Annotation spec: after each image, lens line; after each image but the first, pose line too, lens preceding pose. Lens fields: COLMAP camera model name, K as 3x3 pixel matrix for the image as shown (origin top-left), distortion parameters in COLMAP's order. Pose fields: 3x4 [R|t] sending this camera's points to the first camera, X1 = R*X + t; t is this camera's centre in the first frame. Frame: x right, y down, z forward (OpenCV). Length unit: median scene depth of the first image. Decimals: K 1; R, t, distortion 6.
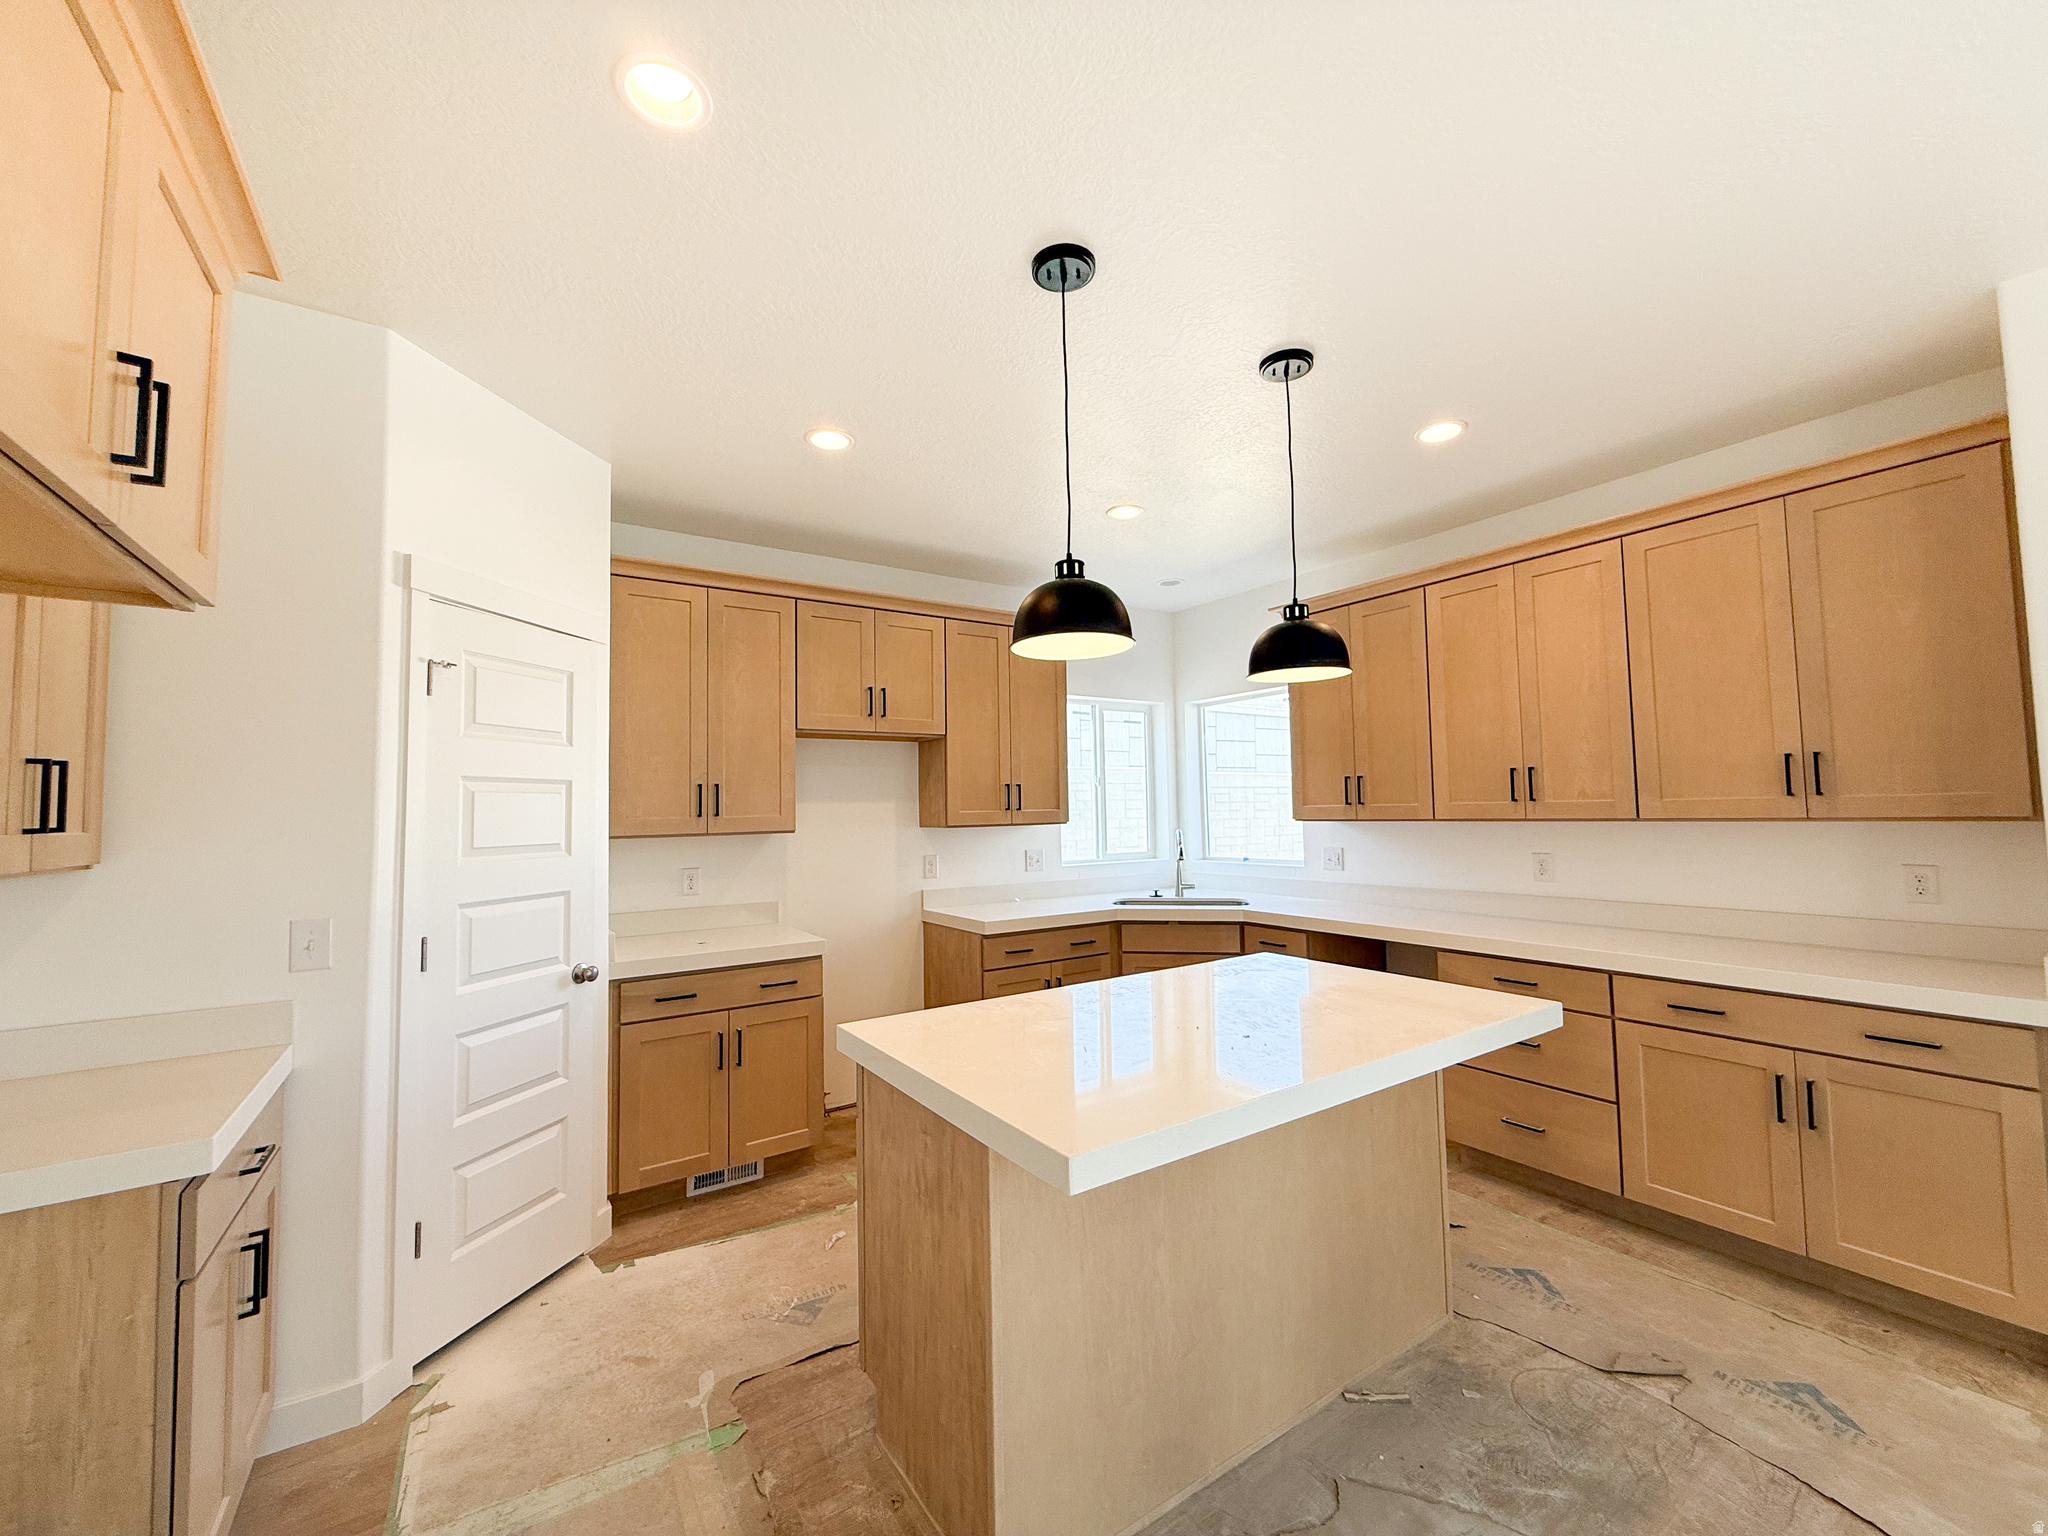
lens RADIAL K [[816.8, 0, 1023.9], [0, 816.8, 764.1], [0, 0, 1]] dist [-0.001424, -0.000319]
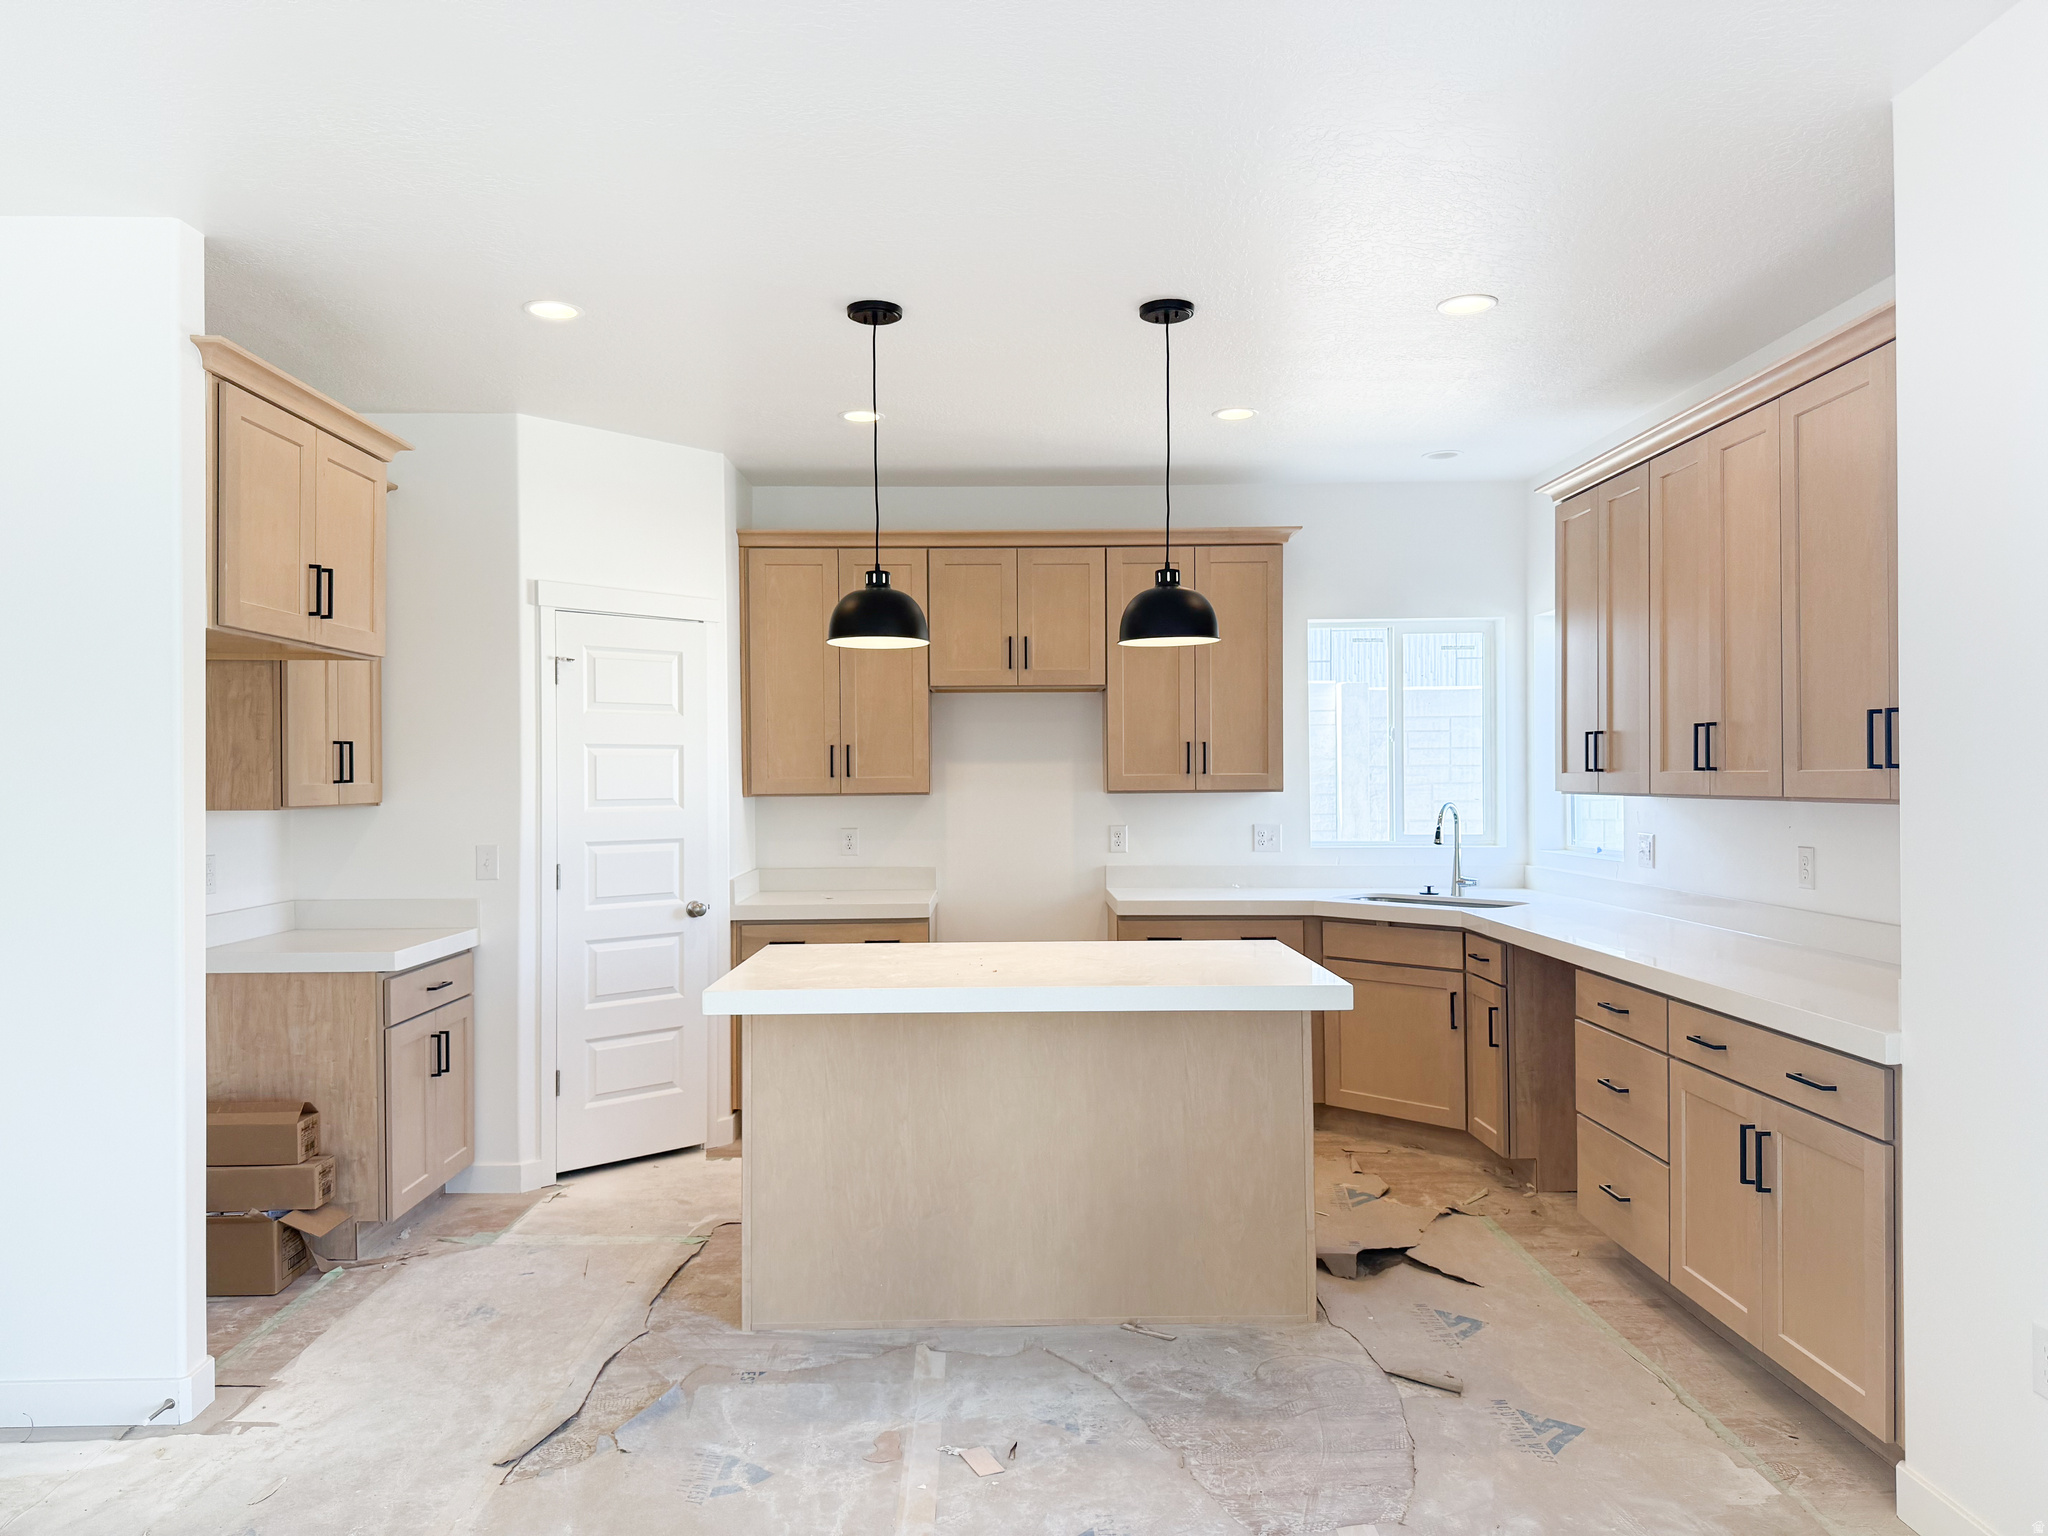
lens RADIAL K [[1442.5, 0, 1024.0], [0, 1442.5, 768.0], [0, 0, 1]] dist [0.185995, -0.355813]
pose [[0.838965, 0.009933, -0.544094, 0.998265], [0.022627, 0.998332, 0.053115, -0.047082], [0.543714, -0.056873, 0.837341, -0.488781]]
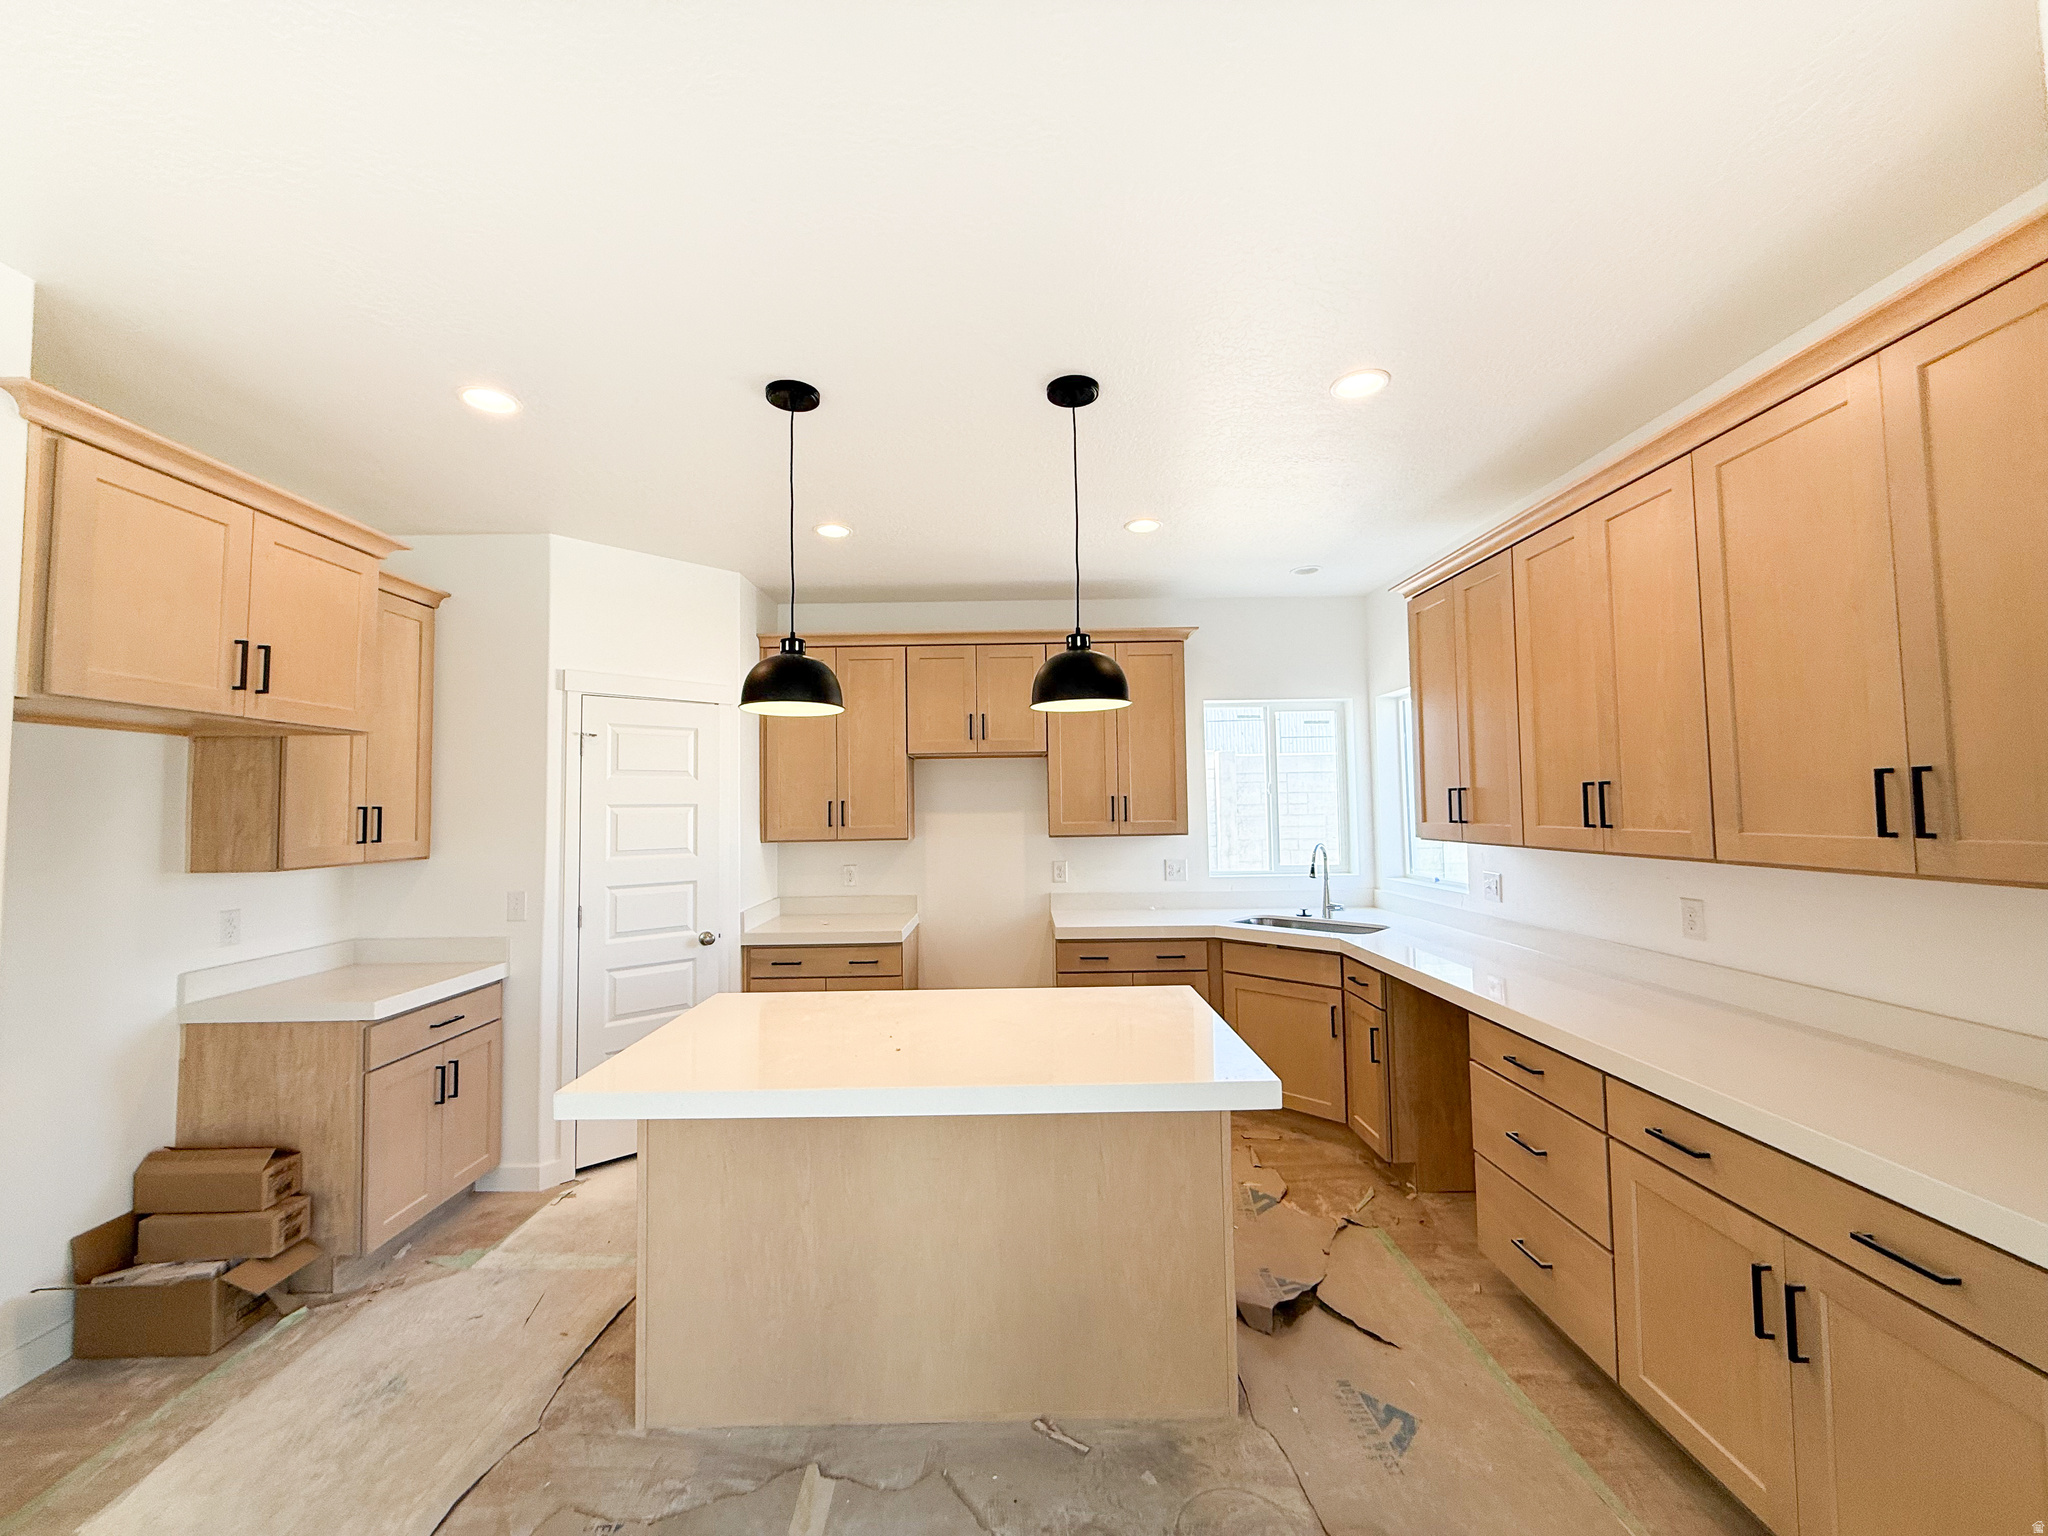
lens RADIAL K [[816.8, 0, 1023.9], [0, 816.8, 764.1], [0, 0, 1]] dist [-0.001424, -0.000319]
pose [[0.833069, -0.023310, -0.552678, 0.723070], [0.031836, 0.999476, 0.005833, -0.040294], [0.552252, -0.022454, 0.833375, 0.120827]]
